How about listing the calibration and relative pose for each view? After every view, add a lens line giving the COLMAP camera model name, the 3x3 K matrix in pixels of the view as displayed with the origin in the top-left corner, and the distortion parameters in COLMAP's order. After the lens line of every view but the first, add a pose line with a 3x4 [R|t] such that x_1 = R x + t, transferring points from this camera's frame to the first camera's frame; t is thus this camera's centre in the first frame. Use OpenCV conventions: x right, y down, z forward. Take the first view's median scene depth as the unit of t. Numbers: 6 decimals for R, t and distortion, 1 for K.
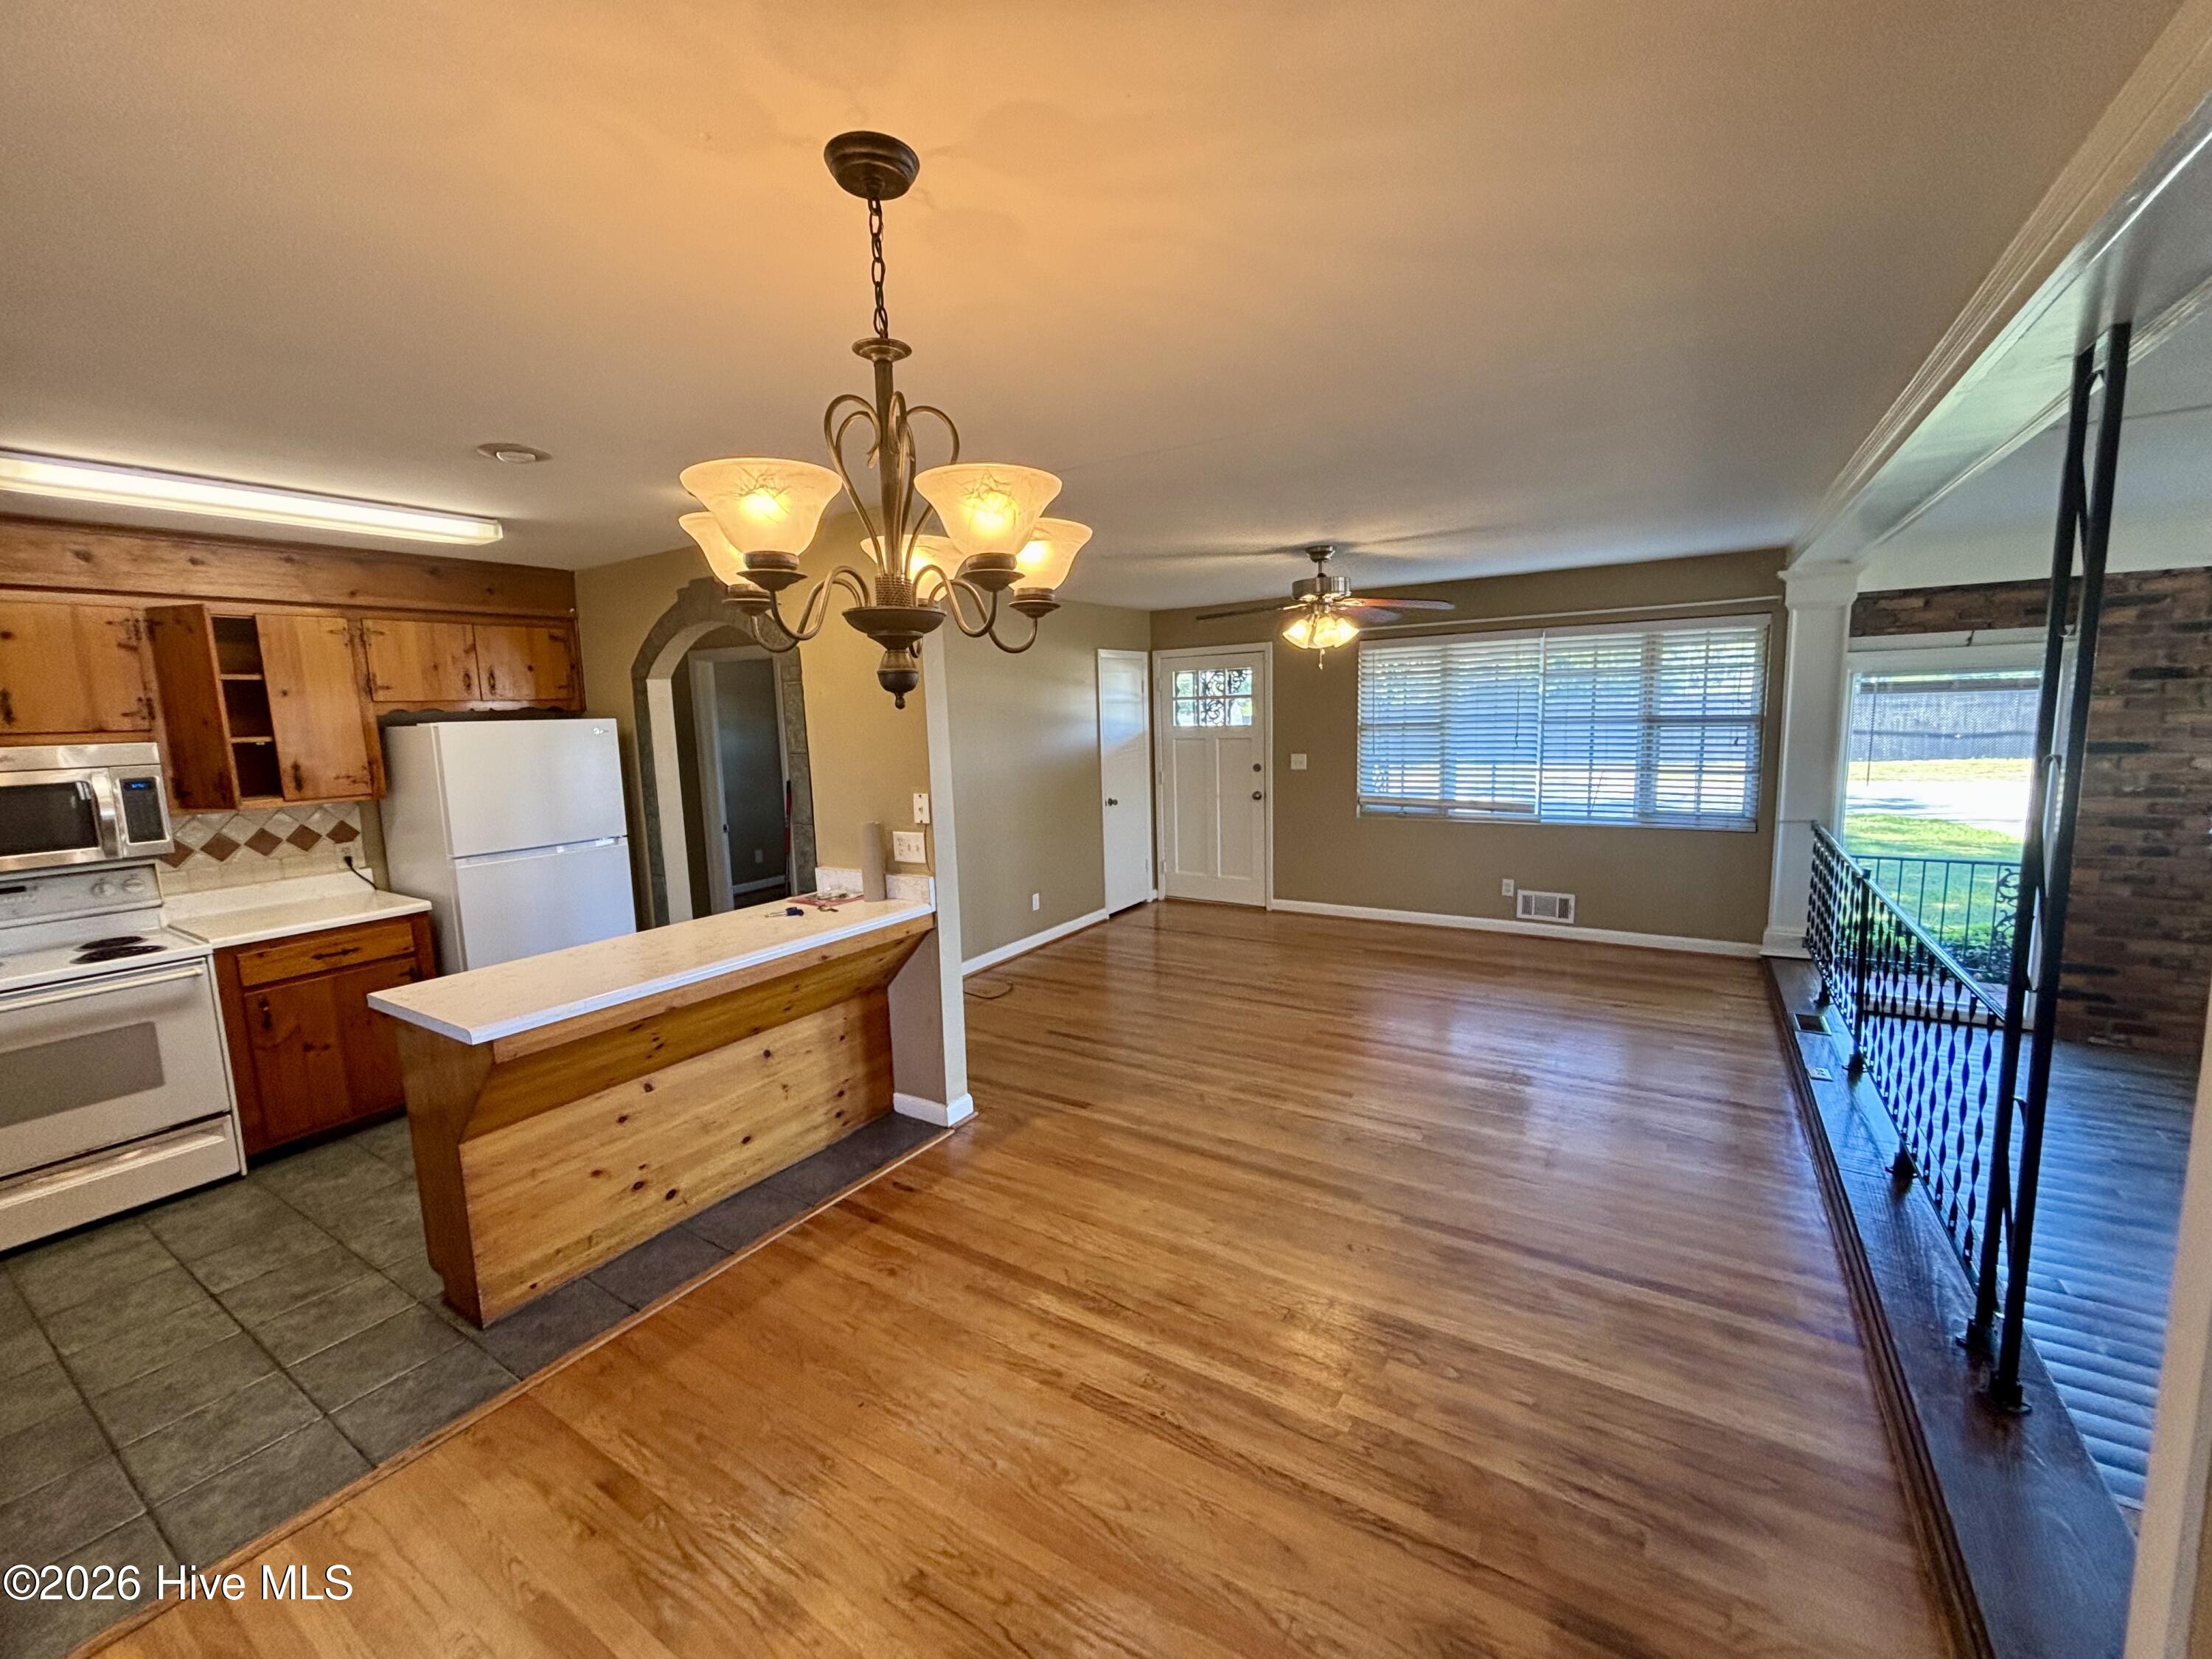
lens RADIAL K [[891.8, 0, 1110.3], [0, 891.8, 823.7], [0, 0, 1]] dist [-0.000576, -0.000031]
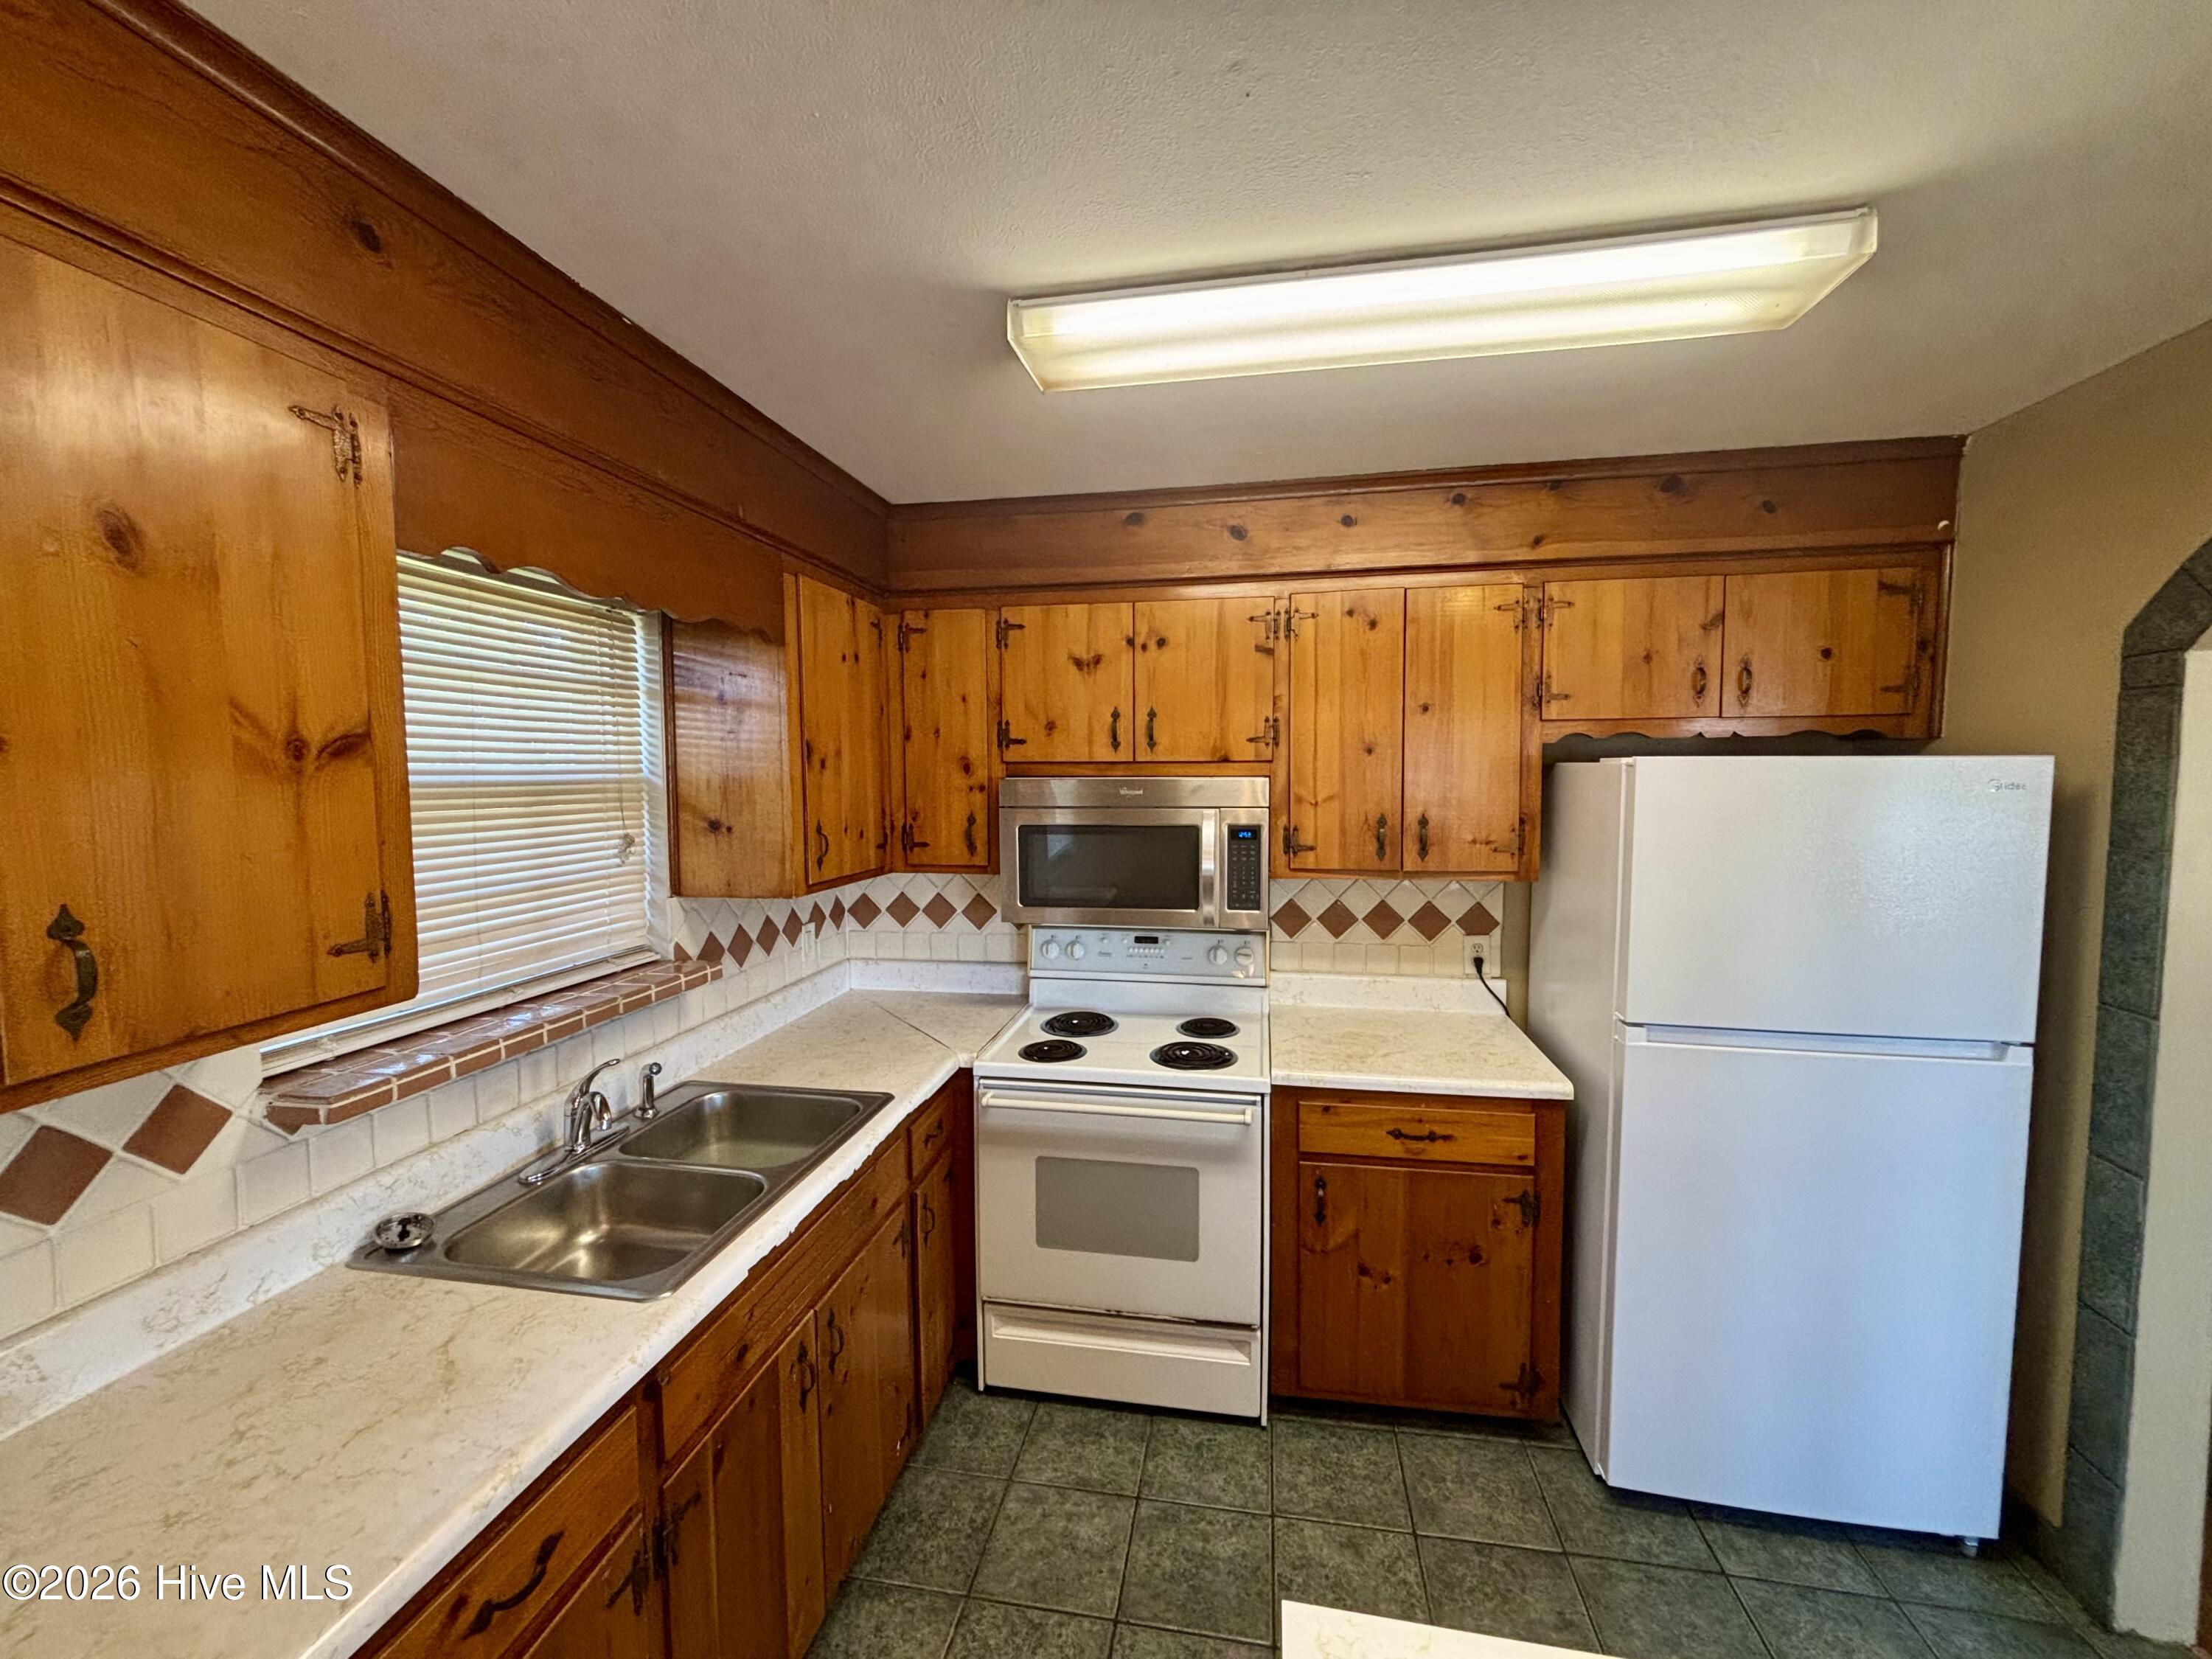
lens RADIAL K [[884.9, 0, 1101.5], [0, 884.9, 823.4], [0, 0, 1]] dist [-0.001096, 0.000427]
pose [[0.375249, 0.086270, -0.922901, -0.382878], [-0.126580, 0.991101, 0.041178, -0.055658], [0.918241, 0.101369, 0.382830, 0.507663]]
